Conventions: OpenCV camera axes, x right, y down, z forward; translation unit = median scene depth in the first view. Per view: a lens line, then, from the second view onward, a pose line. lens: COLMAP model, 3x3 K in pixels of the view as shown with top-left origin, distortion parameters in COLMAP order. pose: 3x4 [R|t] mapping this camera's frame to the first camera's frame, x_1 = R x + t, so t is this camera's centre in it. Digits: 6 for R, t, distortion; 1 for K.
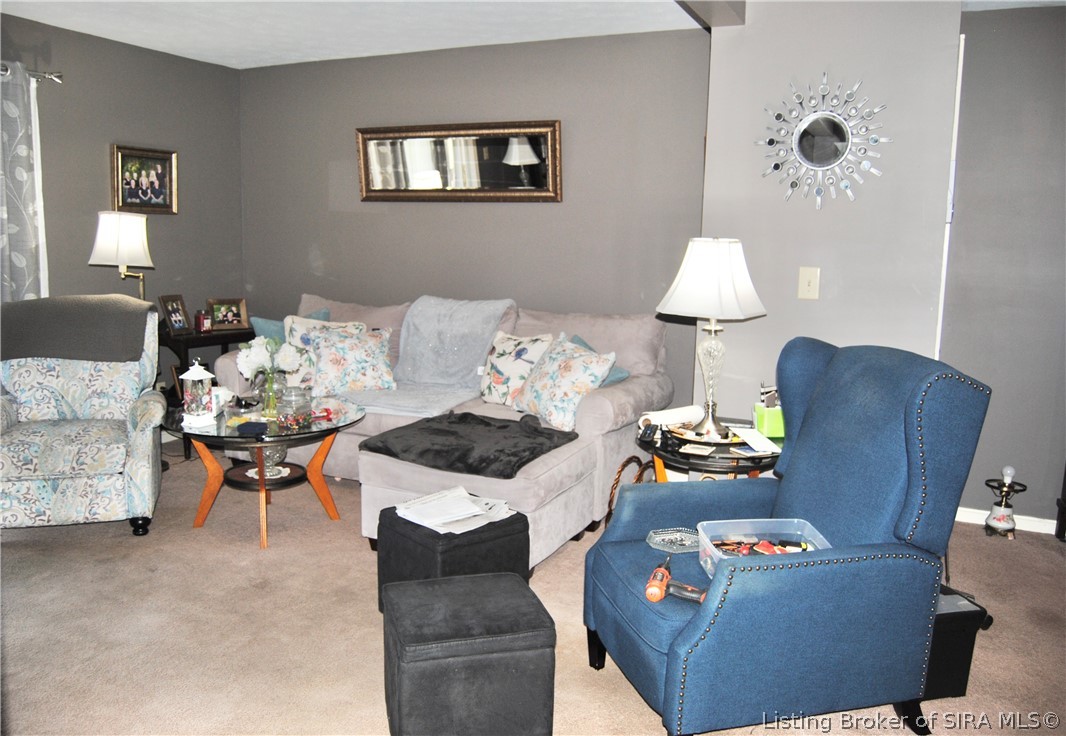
lens RADIAL K [[869.5, 0, 533.0], [0, 869.5, 368.0], [0, 0, 1]] dist [-0.074427, 0.000781]
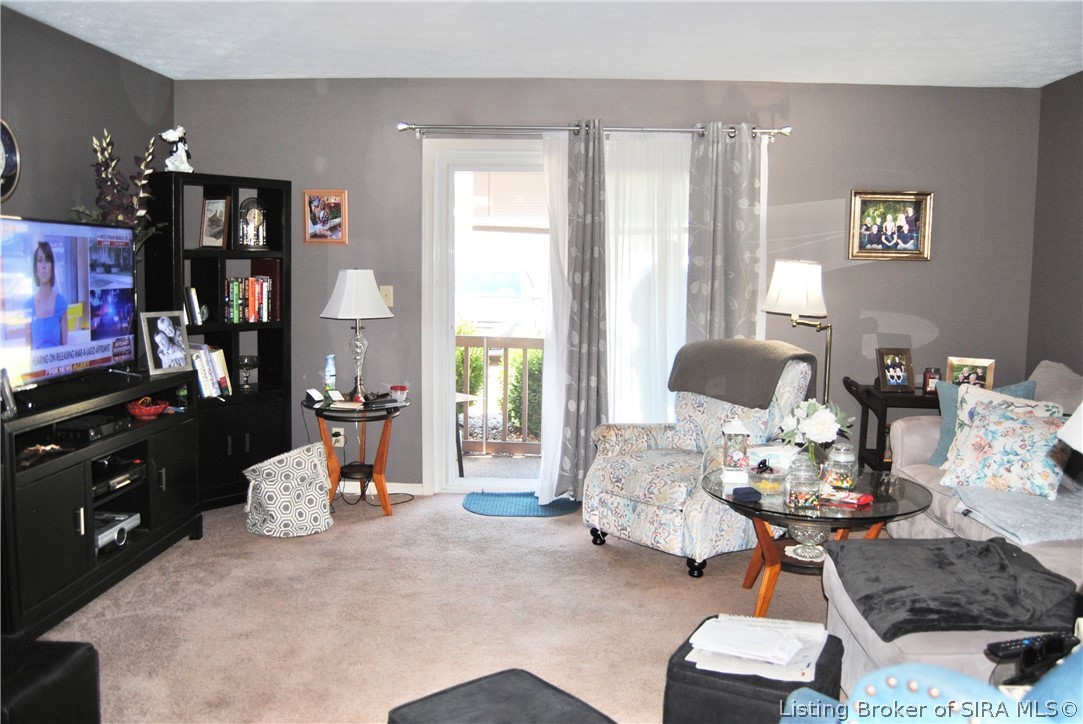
lens RADIAL K [[901.3, 0, 541.5], [0, 901.3, 362.0], [0, 0, 1]] dist [-0.084422, 0.009055]
pose [[0.379188, 0.085211, -0.921388, 0.360284], [-0.141161, 0.989423, 0.033409, -0.055727], [0.914489, 0.117396, 0.387206, 0.327178]]
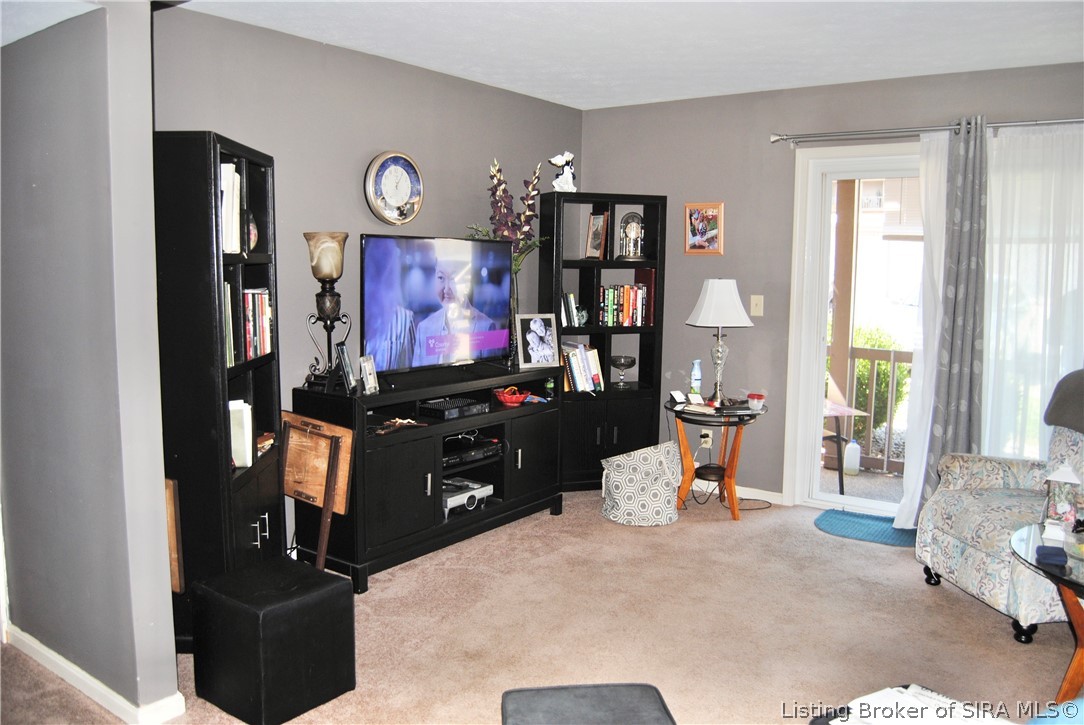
lens RADIAL K [[855.5, 0, 542.0], [0, 855.5, 362.5], [0, 0, 1]] dist [-0.098059, 0.043184]
pose [[-0.193092, 0.089059, -0.977131, 0.362320], [-0.158265, 0.980005, 0.120596, -0.089925], [0.968333, 0.177931, -0.175136, 0.521012]]
